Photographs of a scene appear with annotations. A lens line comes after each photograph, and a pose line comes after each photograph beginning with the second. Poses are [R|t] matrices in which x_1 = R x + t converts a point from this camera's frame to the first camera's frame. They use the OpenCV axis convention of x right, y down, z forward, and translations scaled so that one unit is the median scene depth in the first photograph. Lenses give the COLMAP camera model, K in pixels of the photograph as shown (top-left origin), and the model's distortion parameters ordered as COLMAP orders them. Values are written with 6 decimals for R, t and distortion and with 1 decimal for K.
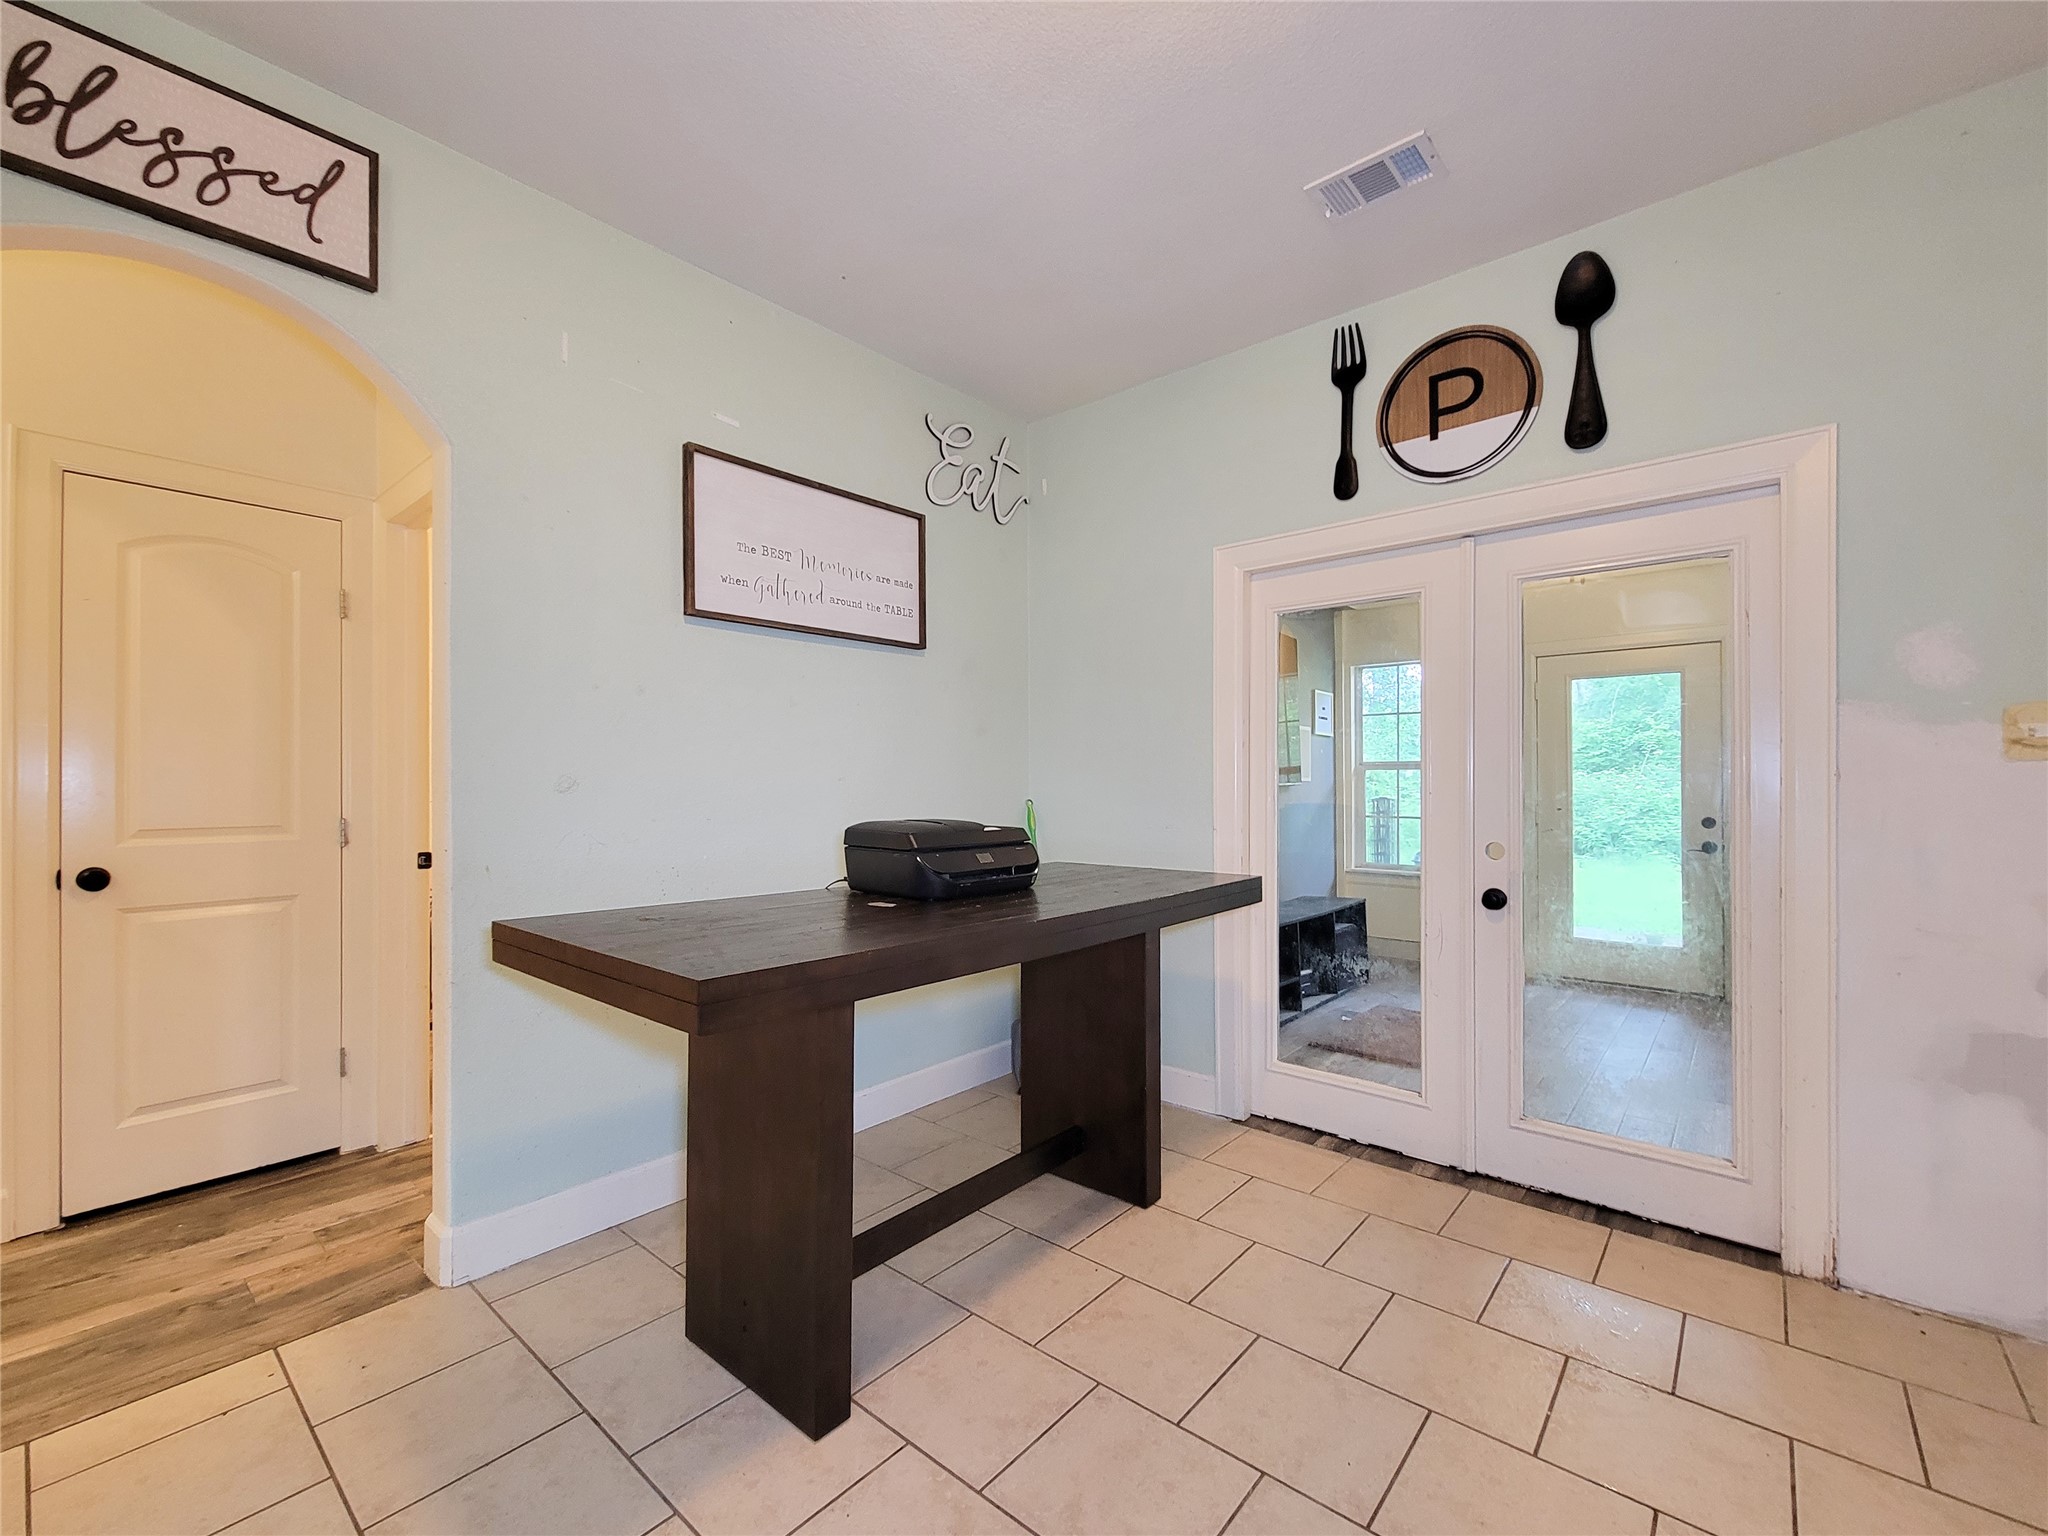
lens RADIAL K [[847.4, 0, 1017.7], [0, 847.4, 778.5], [0, 0, 1]] dist [0.003141, -0.003851]
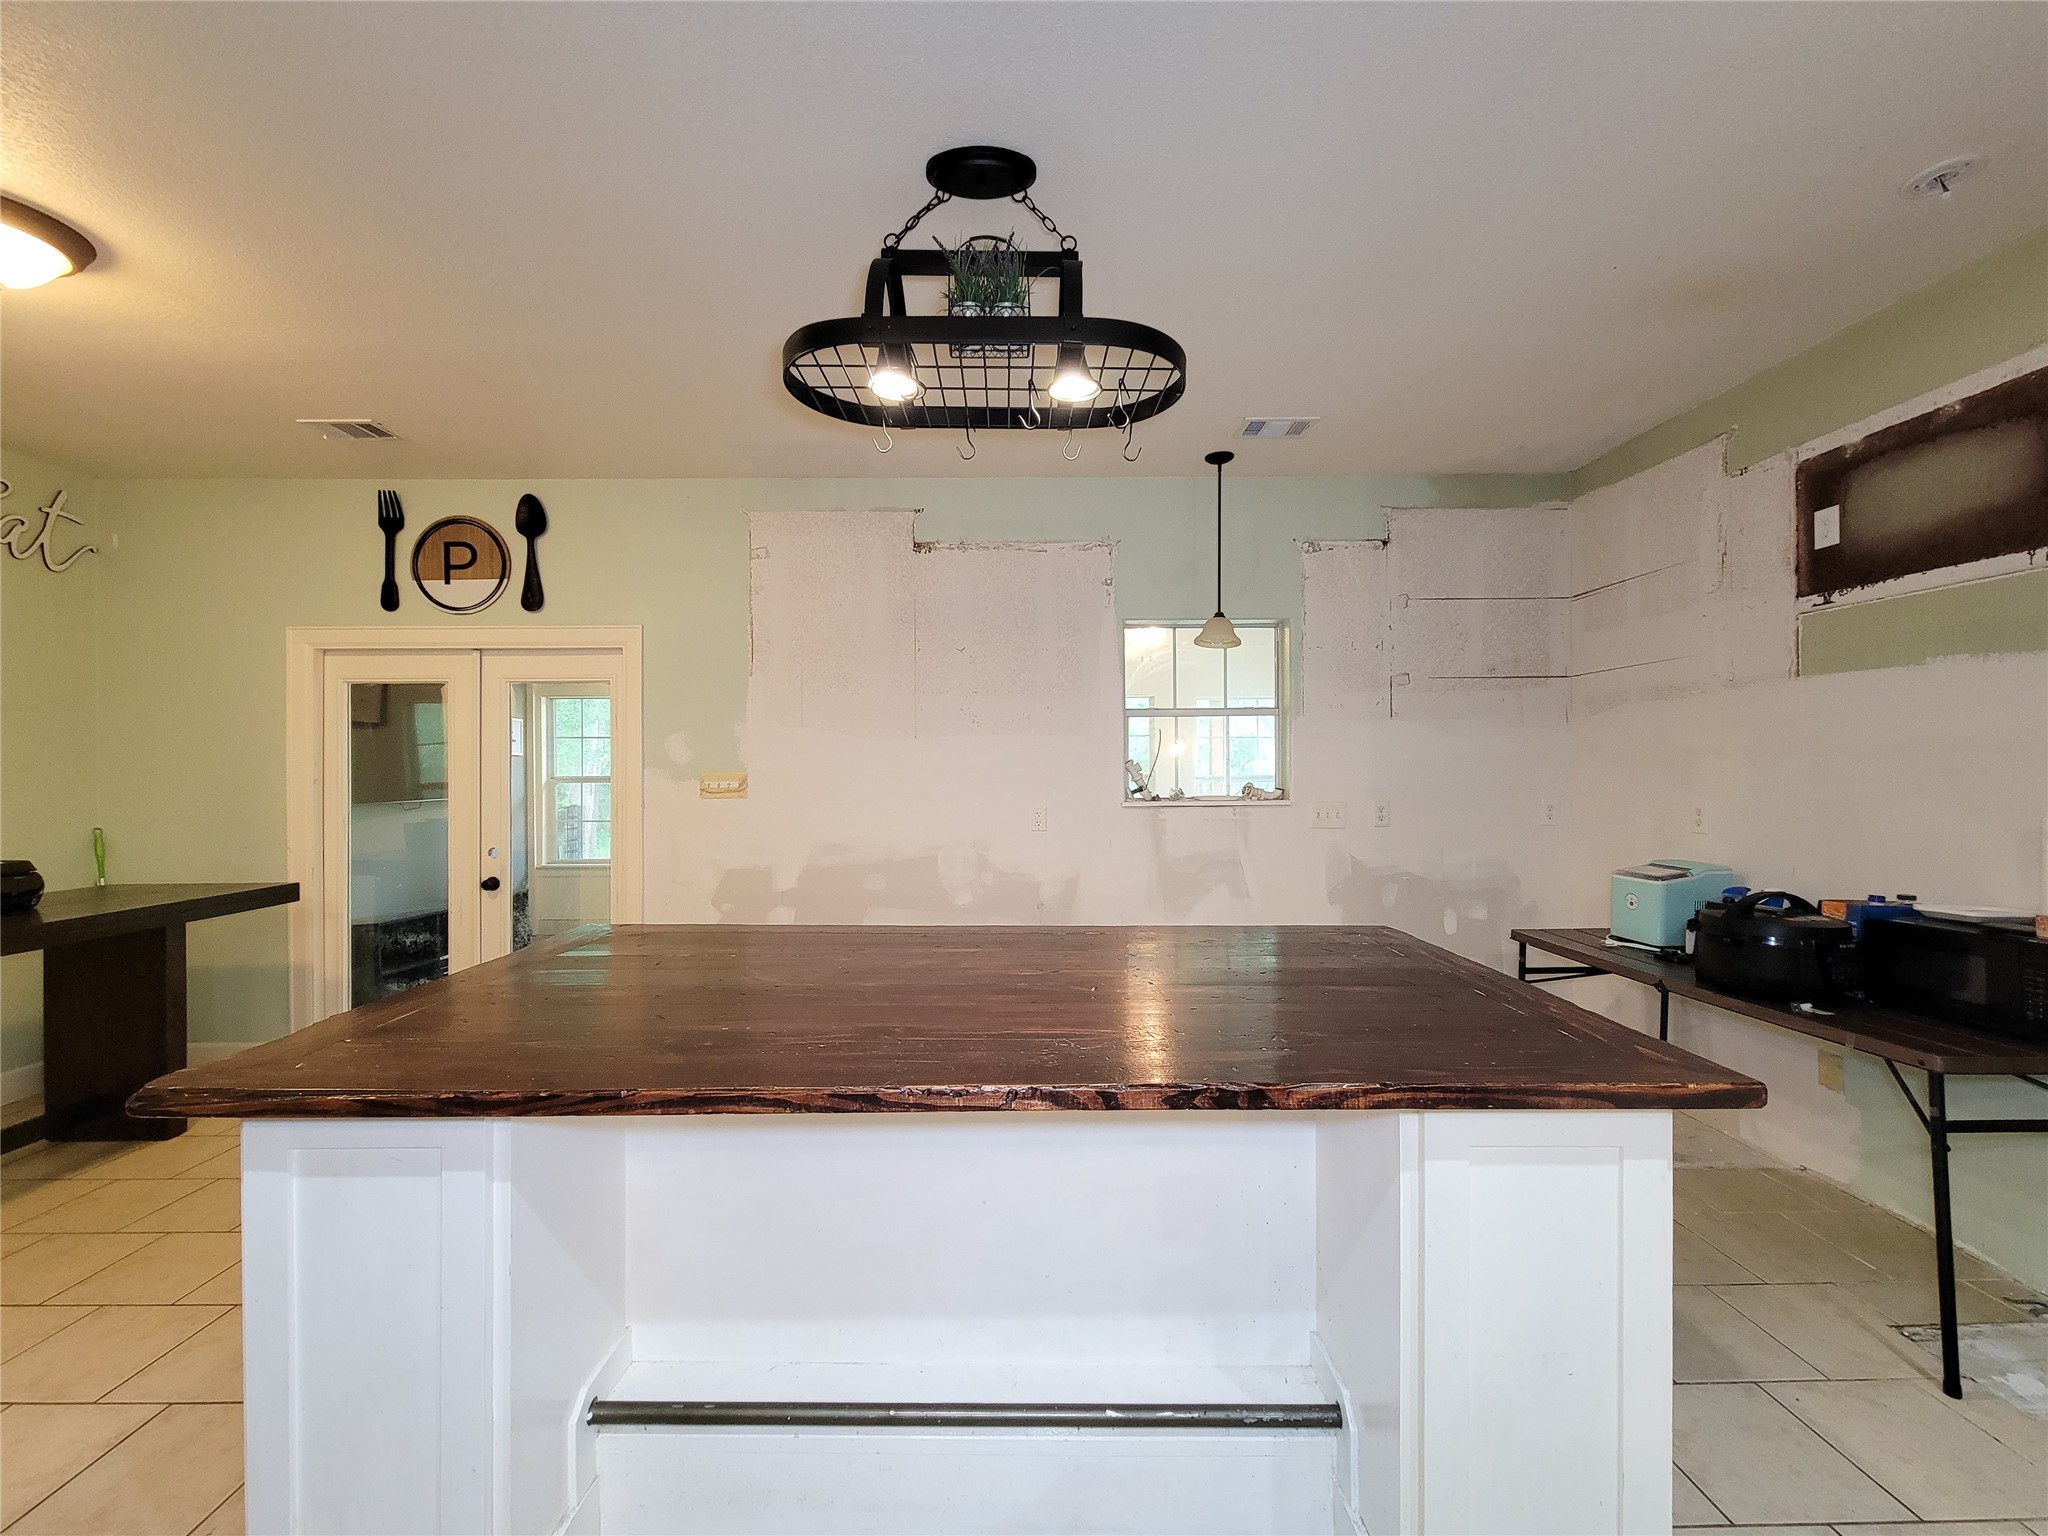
lens RADIAL K [[834.0, 0, 1025.0], [0, 834.0, 773.8], [0, 0, 1]] dist [0.007382, -0.006723]
pose [[0.753172, -0.002170, 0.657820, 0.292918], [-0.000343, 0.999993, 0.003691, -0.068613], [-0.657823, -0.003006, 0.753166, -0.823435]]
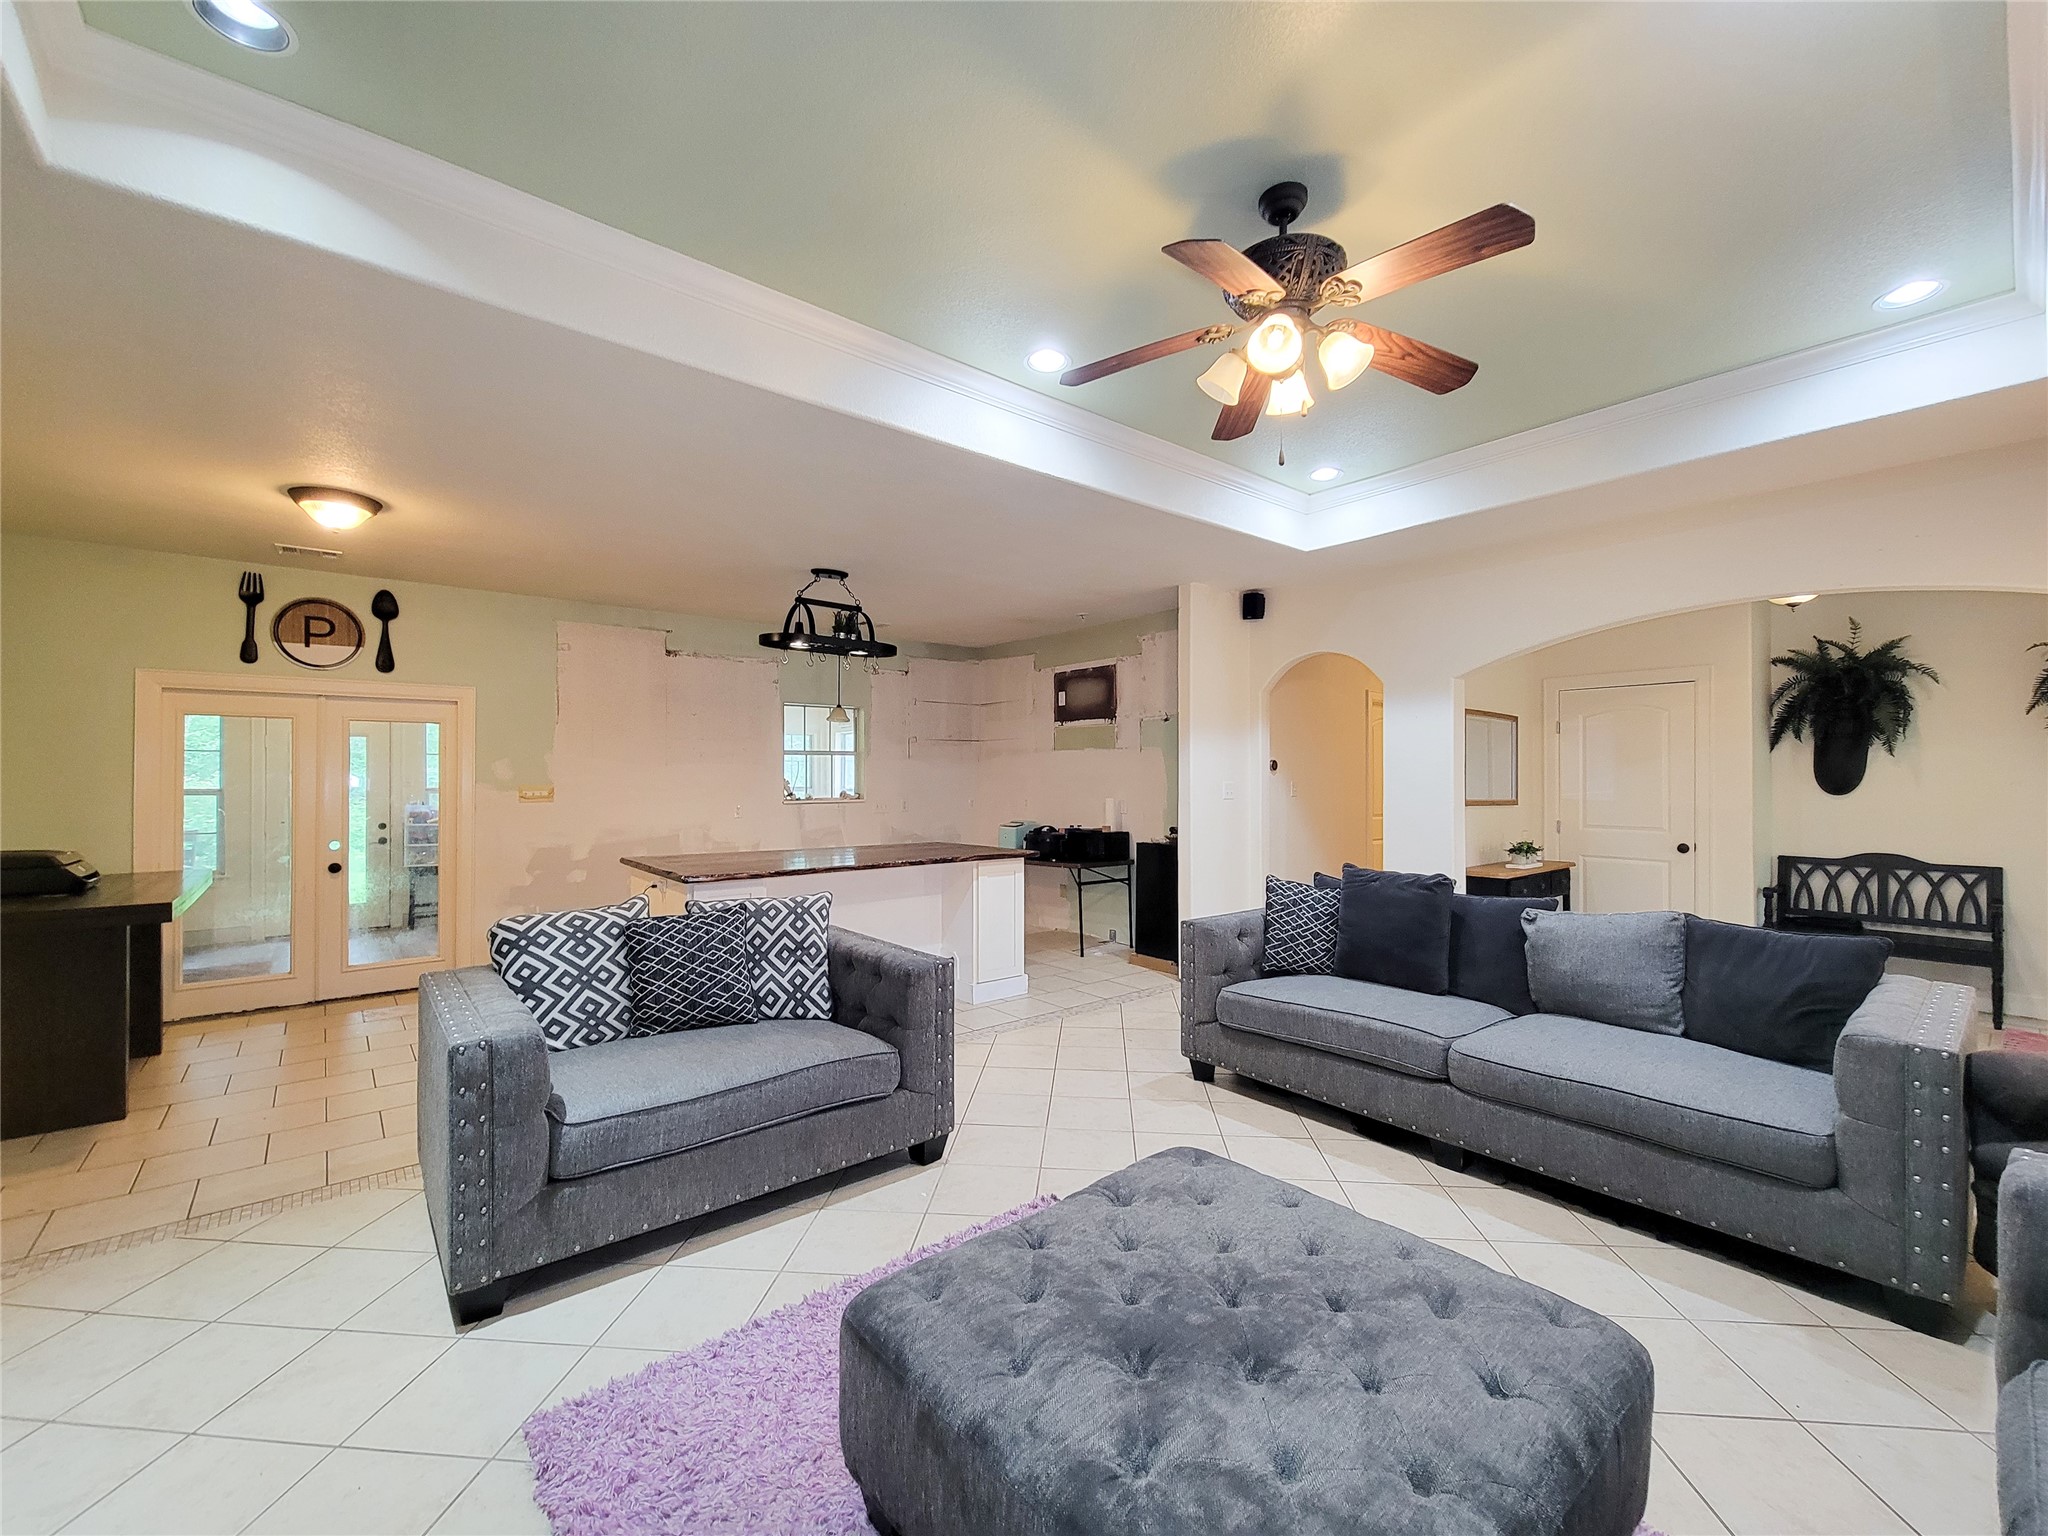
lens RADIAL K [[816.7, 0, 1022.1], [0, 816.7, 770.4], [0, 0, 1]] dist [-0.000348, -0.000895]
pose [[0.178565, 0.013021, 0.983842, -1.167115], [-0.002501, 0.999915, -0.012780, -0.082543], [-0.983925, -0.000178, 0.178583, -1.080982]]
